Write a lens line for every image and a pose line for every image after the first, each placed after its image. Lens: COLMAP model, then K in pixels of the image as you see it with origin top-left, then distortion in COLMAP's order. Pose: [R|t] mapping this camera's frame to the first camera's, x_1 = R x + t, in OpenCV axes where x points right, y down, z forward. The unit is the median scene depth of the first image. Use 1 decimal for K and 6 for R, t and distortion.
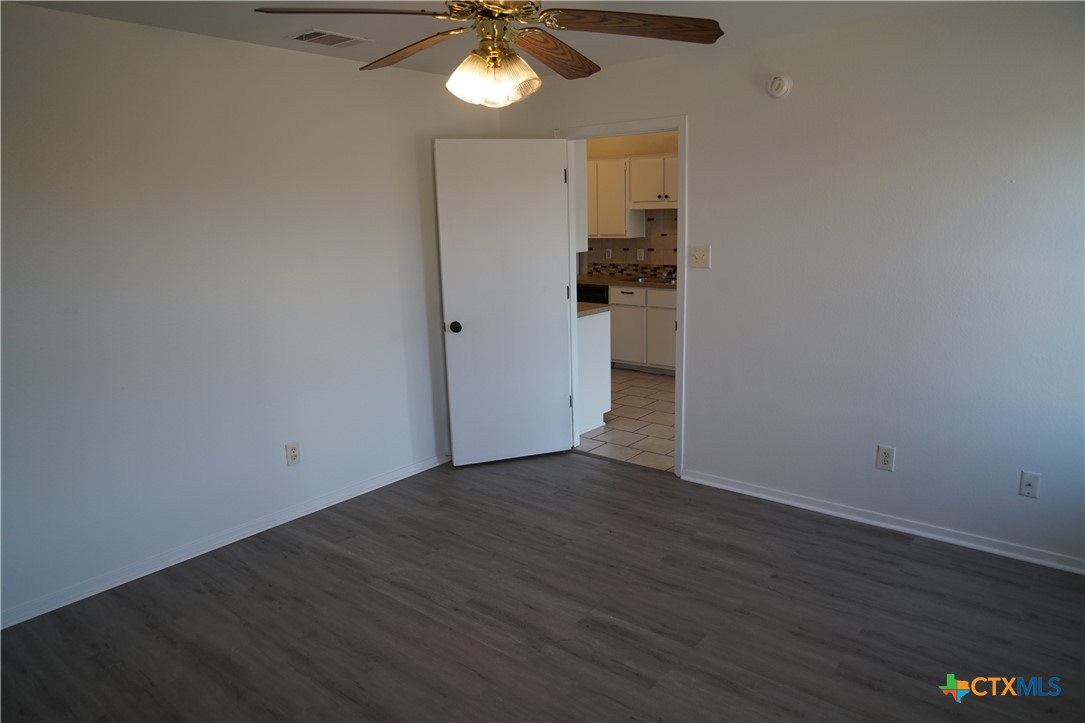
lens RADIAL K [[721.4, 0, 542.5], [0, 721.4, 361.5], [0, 0, 1]] dist [-0.039388, 0.029071]
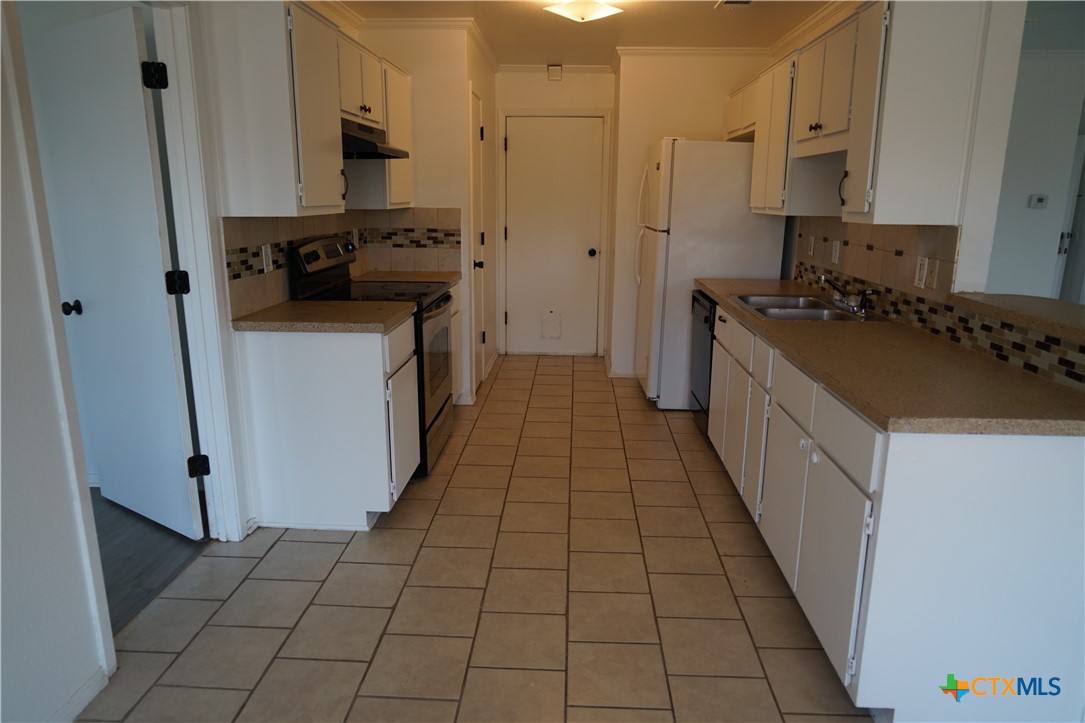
lens RADIAL K [[721.4, 0, 542.5], [0, 721.4, 361.5], [0, 0, 1]] dist [-0.039388, 0.029071]
pose [[0.591528, 0.208173, -0.778947, 0.420192], [-0.184956, 0.975367, 0.120212, -0.097497], [0.784784, 0.072962, 0.615460, 0.548972]]
